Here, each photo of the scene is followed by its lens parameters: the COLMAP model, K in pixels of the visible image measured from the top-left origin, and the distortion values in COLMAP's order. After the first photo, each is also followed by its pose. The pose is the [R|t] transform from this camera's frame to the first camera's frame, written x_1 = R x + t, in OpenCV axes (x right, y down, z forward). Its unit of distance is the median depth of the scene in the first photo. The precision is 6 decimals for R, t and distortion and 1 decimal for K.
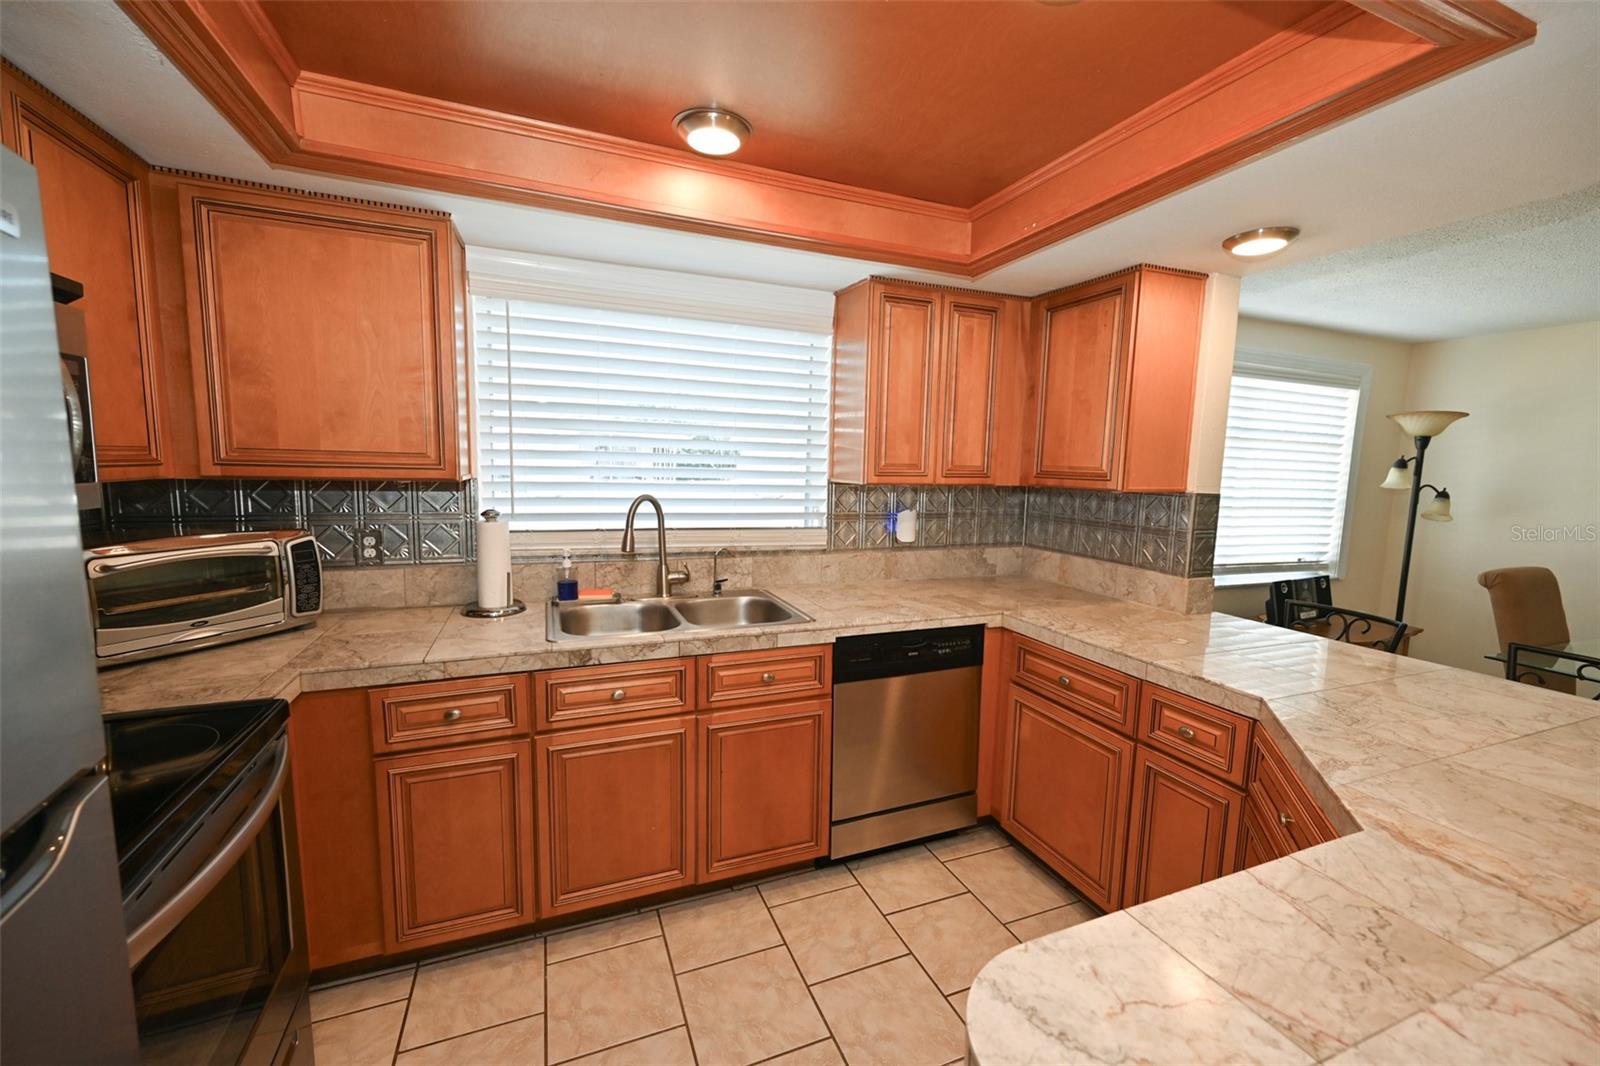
lens RADIAL K [[634.2, 0, 798.9], [0, 634.2, 534.6], [0, 0, 1]] dist [0.005826, -0.001154]
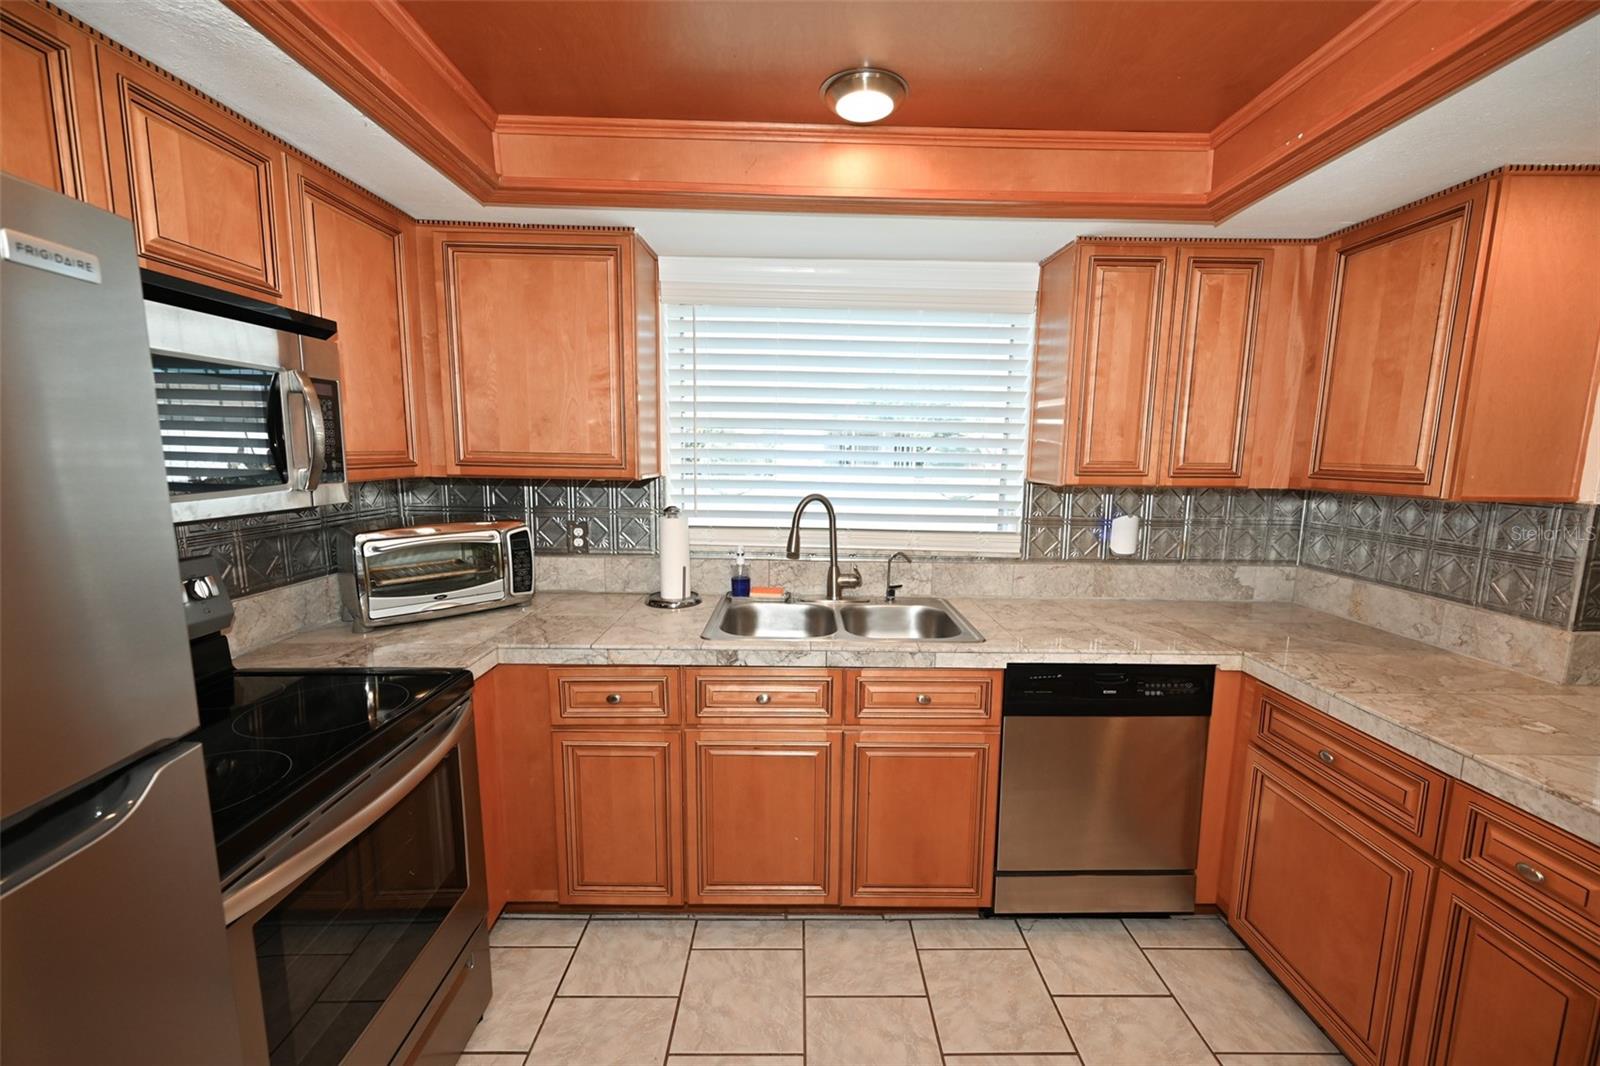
lens RADIAL K [[634.2, 0, 807.1], [0, 634.2, 538.8], [0, 0, 1]] dist [0.005826, -0.001154]
pose [[0.933678, 0.040969, -0.355763, 0.108935], [-0.034796, 0.999113, 0.023736, -0.019560], [0.356419, -0.009783, 0.934275, 0.097822]]
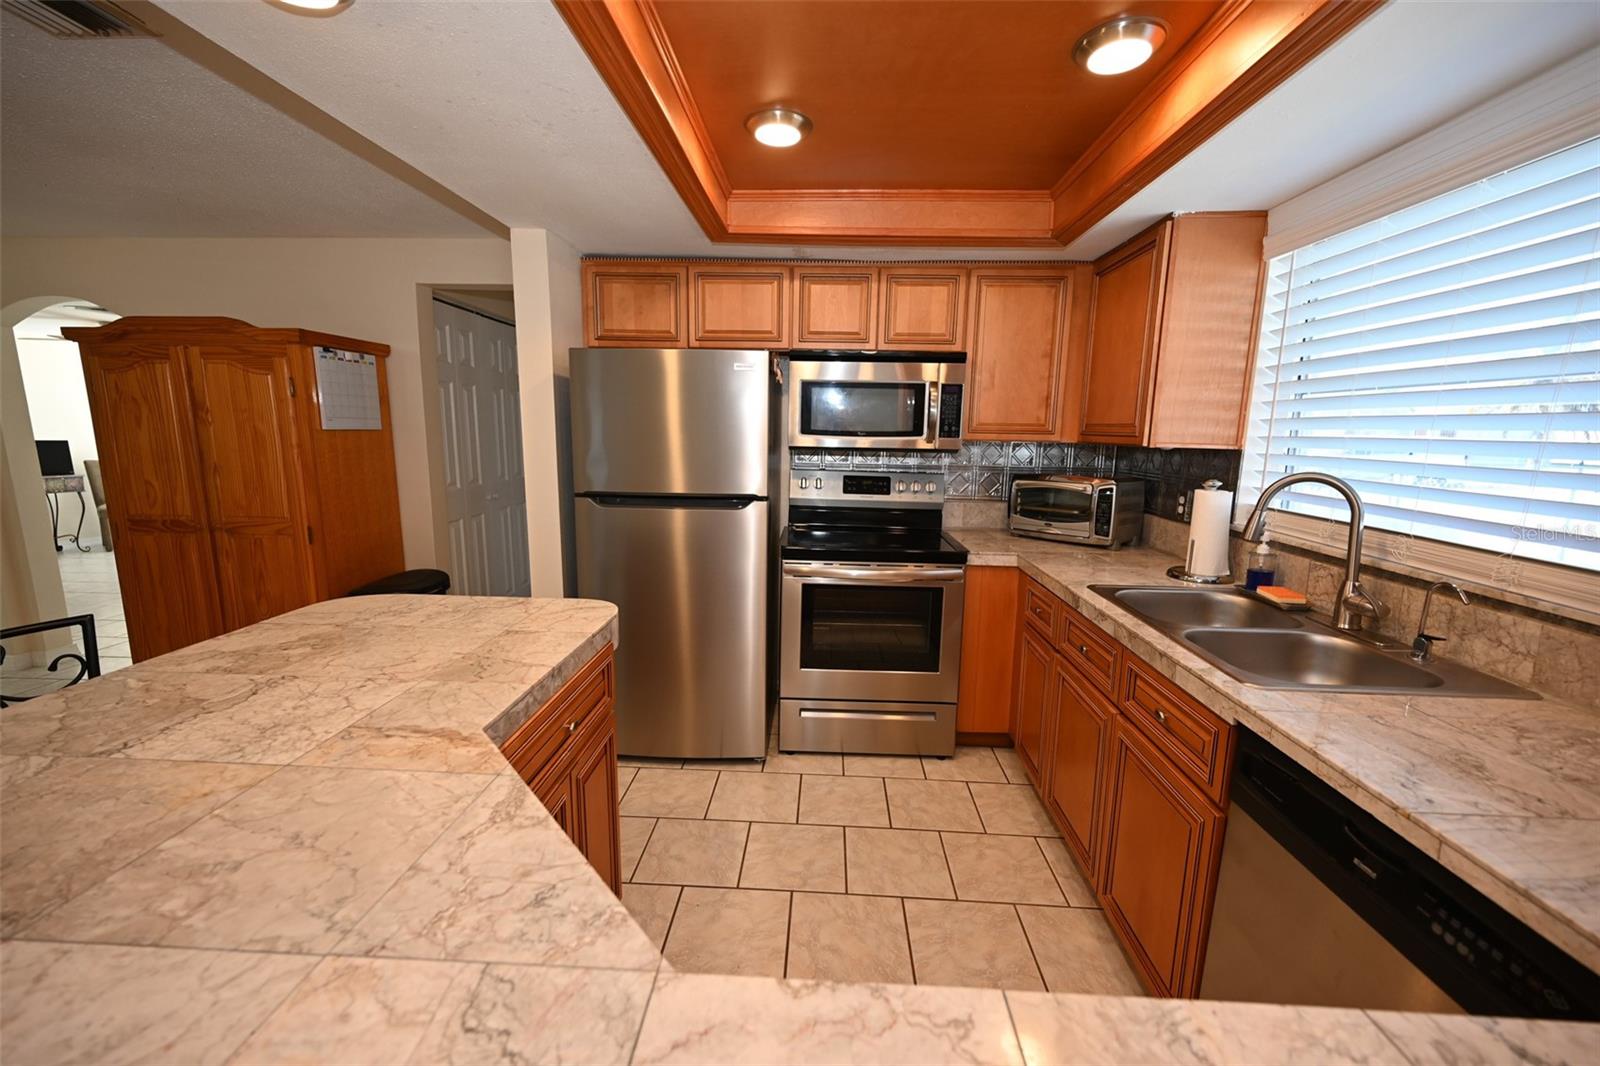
lens RADIAL K [[634.2, 0, 803.1], [0, 634.2, 539.7], [0, 0, 1]] dist [0.005826, -0.001154]
pose [[-0.411778, 0.125802, -0.902559, 0.754645], [-0.128346, 0.972547, 0.194113, -0.061122], [0.902201, 0.195771, -0.384328, 0.871614]]
